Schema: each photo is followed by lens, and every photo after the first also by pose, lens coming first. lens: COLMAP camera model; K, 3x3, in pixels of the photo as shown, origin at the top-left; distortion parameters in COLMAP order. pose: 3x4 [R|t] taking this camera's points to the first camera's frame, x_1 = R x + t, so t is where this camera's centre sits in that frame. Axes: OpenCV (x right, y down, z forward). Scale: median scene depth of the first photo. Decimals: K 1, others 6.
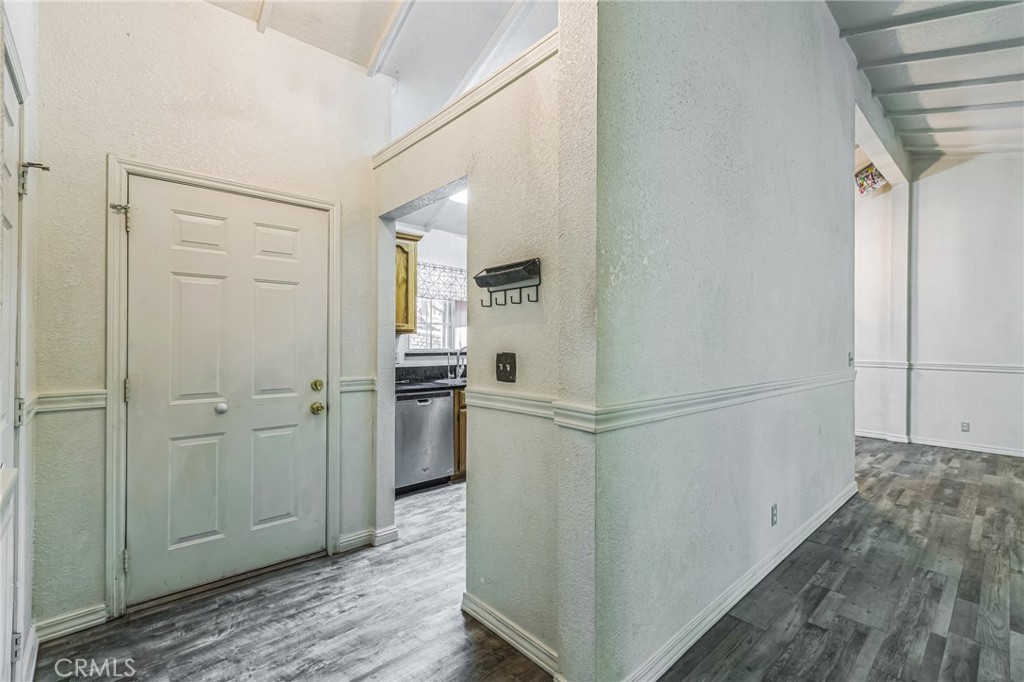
lens RADIAL K [[452.4, 0, 512.0], [0, 452.4, 341.0], [0, 0, 1]] dist [-0.000802, -0.000113]
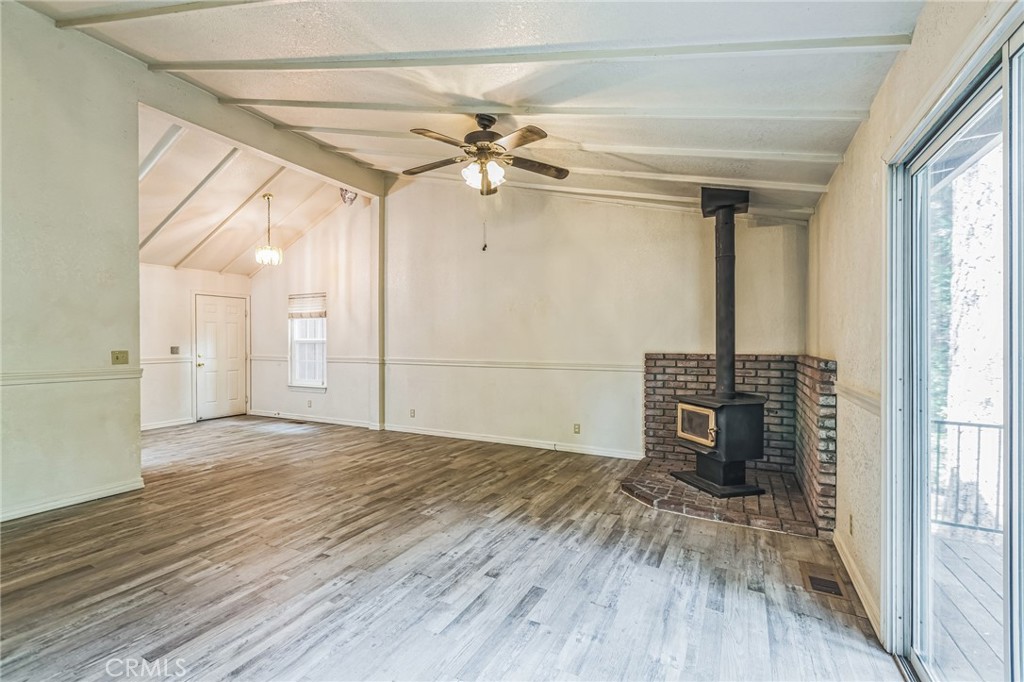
lens RADIAL K [[456.0, 0, 509.1], [0, 456.0, 342.9], [0, 0, 1]] dist [0.002333, 0.000414]
pose [[0.934427, -0.006735, 0.356091, 1.295549], [0.004384, 0.999963, 0.007410, 0.004979], [-0.356128, -0.005363, 0.934422, -0.273783]]
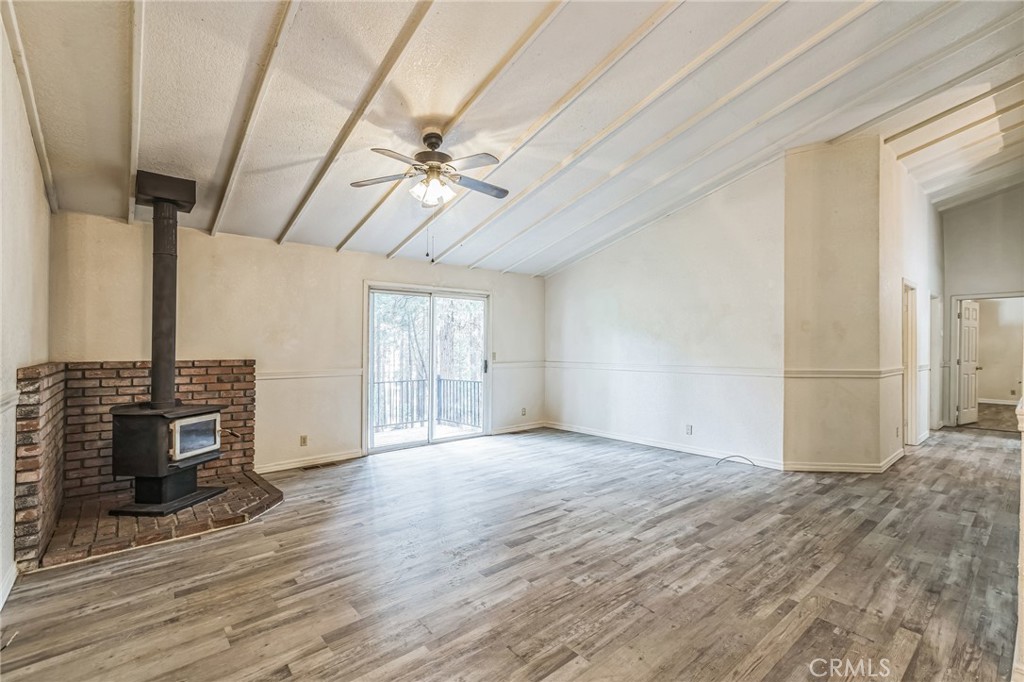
lens RADIAL K [[455.7, 0, 510.0], [0, 455.7, 347.1], [0, 0, 1]] dist [0.000964, 0.000118]
pose [[-0.999400, -0.007283, 0.033848, 1.371834], [-0.007382, 0.999969, -0.002811, 0.010121], [-0.033826, -0.003059, -0.999423, 1.619137]]
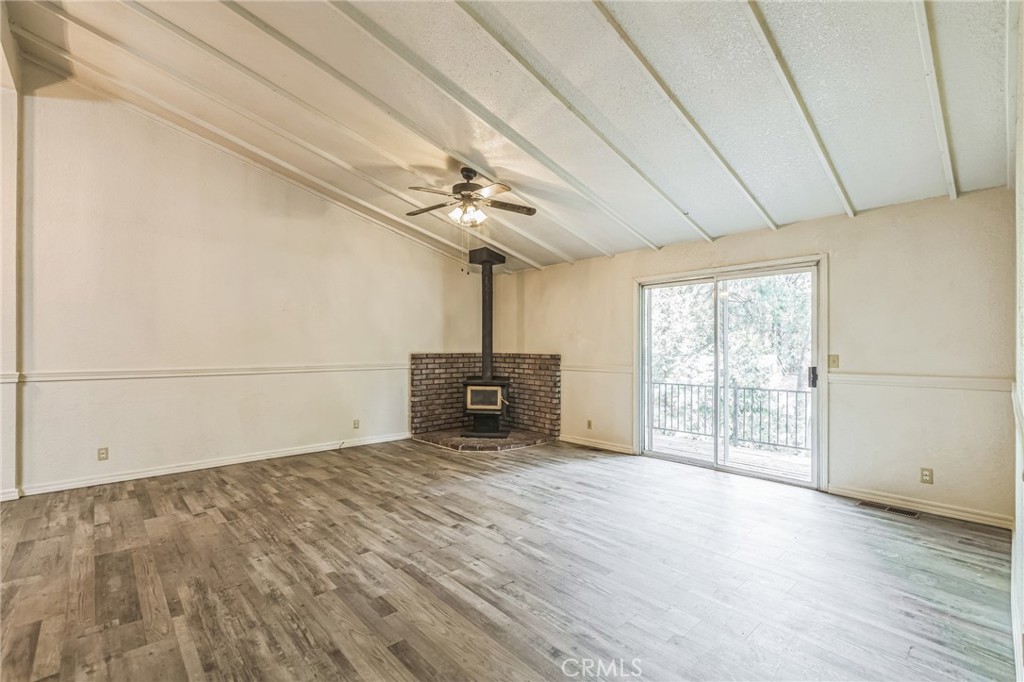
lens RADIAL K [[455.7, 0, 510.0], [0, 455.7, 347.1], [0, 0, 1]] dist [0.000964, 0.000118]
pose [[-0.005335, -0.010233, 0.999933, 0.380677], [-0.004784, 0.999936, 0.010208, 0.002108], [-0.999974, -0.004729, -0.005384, 0.515733]]
